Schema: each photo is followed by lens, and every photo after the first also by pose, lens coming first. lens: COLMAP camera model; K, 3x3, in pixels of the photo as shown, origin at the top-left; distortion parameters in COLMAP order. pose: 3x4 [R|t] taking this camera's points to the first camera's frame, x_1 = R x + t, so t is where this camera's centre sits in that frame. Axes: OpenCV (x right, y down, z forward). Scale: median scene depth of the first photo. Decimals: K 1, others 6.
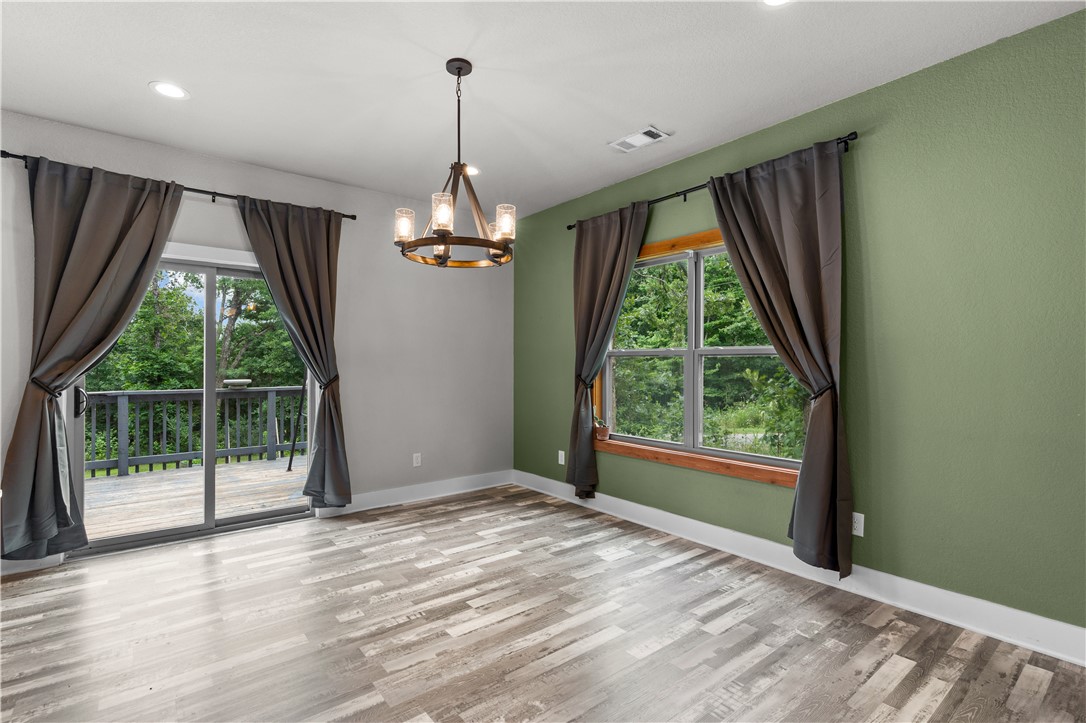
lens RADIAL K [[500.7, 0, 549.3], [0, 500.7, 363.9], [0, 0, 1]] dist [-0.003702, 0.000104]
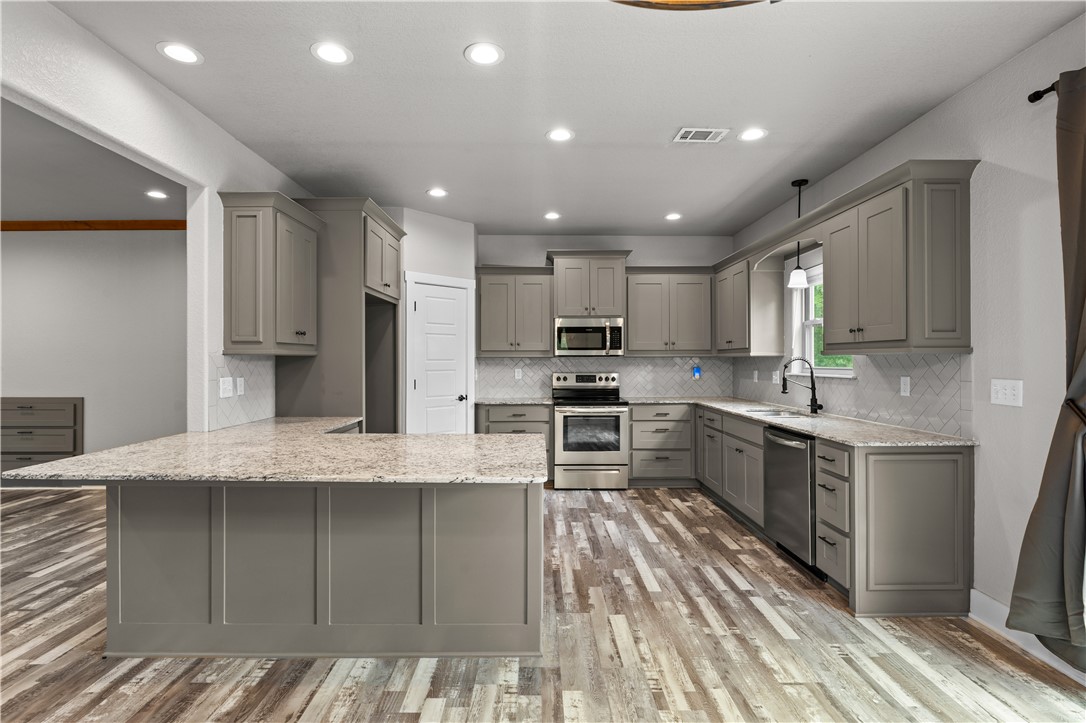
lens RADIAL K [[532.4, 0, 536.5], [0, 532.4, 356.8], [0, 0, 1]] dist [-0.000869, -0.000761]
pose [[-0.641889, -0.002260, -0.766794, 0.000735], [0.004264, 0.999970, -0.006517, -0.025165], [0.766785, -0.007453, -0.641860, 0.745516]]
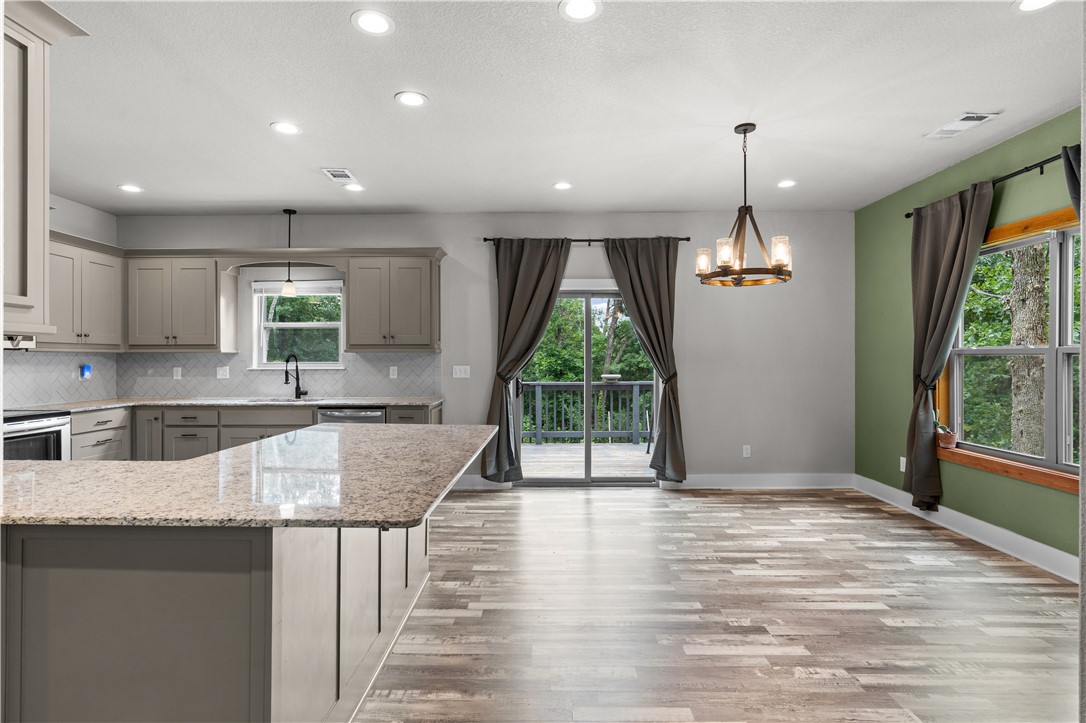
lens RADIAL K [[572.4, 0, 546.4], [0, 572.4, 359.9], [0, 0, 1]] dist [-0.014560, 0.000968]
pose [[0.771578, -0.002086, -0.636131, 0.243355], [0.004125, 0.999990, 0.001725, -0.013351], [0.636121, -0.003955, 0.771579, -0.298396]]
